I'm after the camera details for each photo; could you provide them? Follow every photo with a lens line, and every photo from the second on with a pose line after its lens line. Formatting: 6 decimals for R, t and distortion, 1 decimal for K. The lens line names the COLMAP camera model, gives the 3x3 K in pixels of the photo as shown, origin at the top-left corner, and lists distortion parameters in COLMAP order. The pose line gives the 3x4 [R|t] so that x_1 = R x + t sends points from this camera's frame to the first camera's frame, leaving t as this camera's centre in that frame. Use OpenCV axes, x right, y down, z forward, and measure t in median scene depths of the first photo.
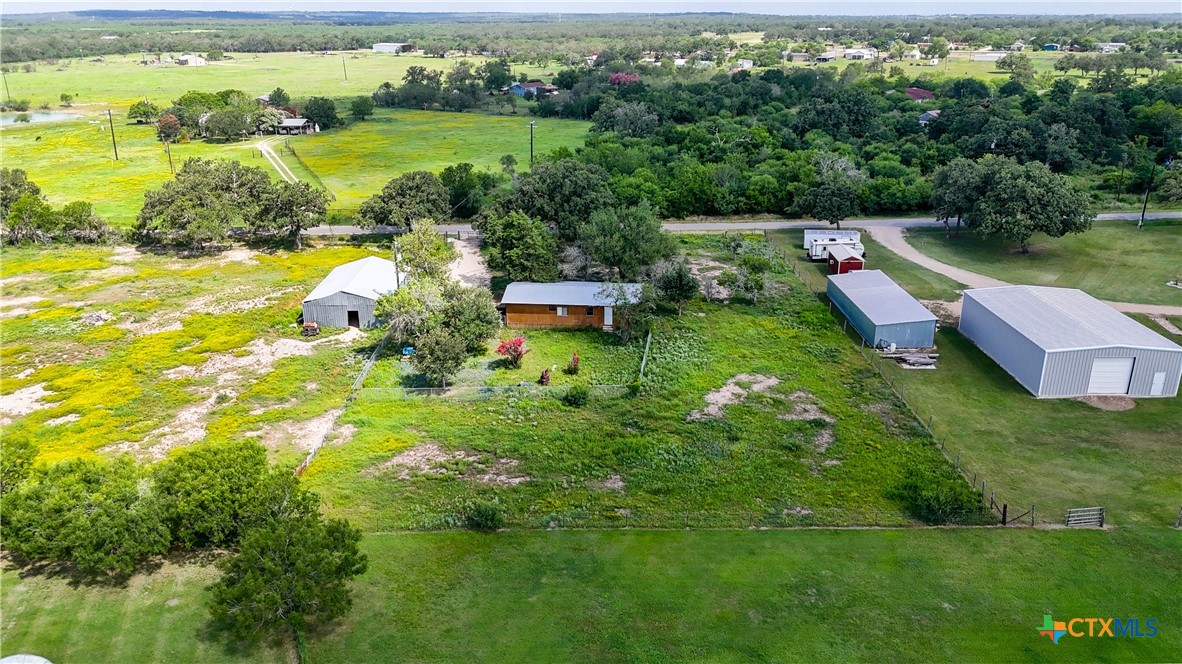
lens RADIAL K [[873.6, 0, 603.4], [0, 873.6, 356.7], [0, 0, 1]] dist [0.063055, -0.057870]
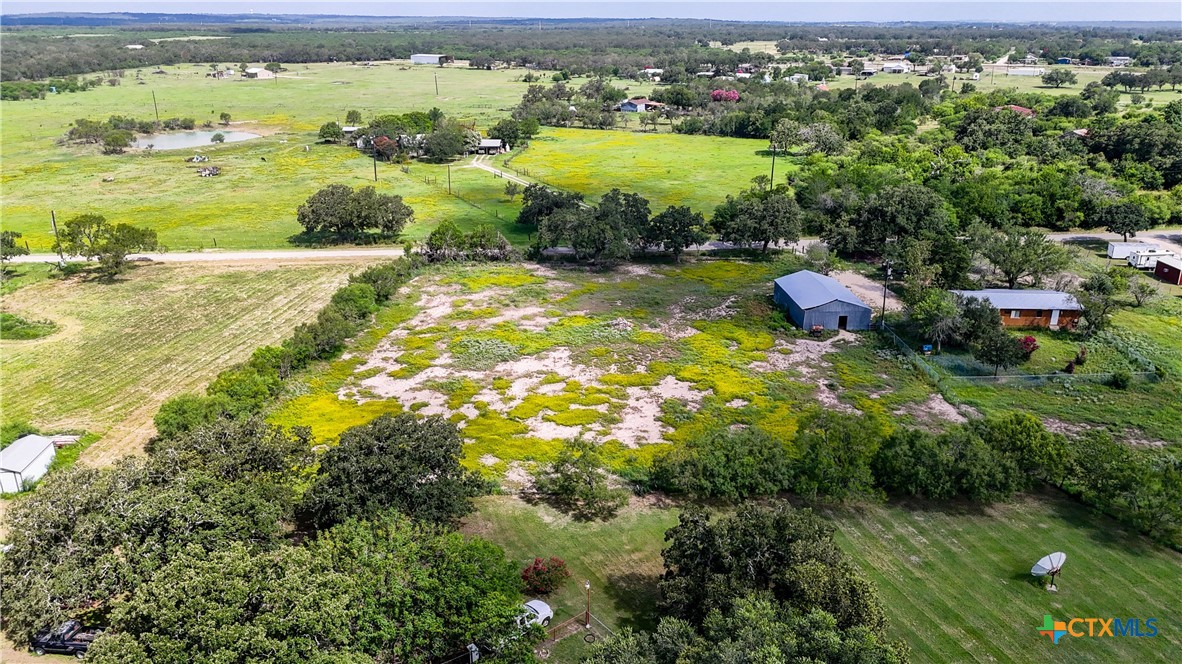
lens RADIAL K [[873.6, 0, 599.4], [0, 873.6, 335.9], [0, 0, 1]] dist [0.063055, -0.057870]
pose [[0.998733, -0.012765, 0.048675, -0.509934], [0.013893, 0.999641, -0.022910, -0.000757], [-0.048365, 0.023557, 0.998552, -0.154523]]
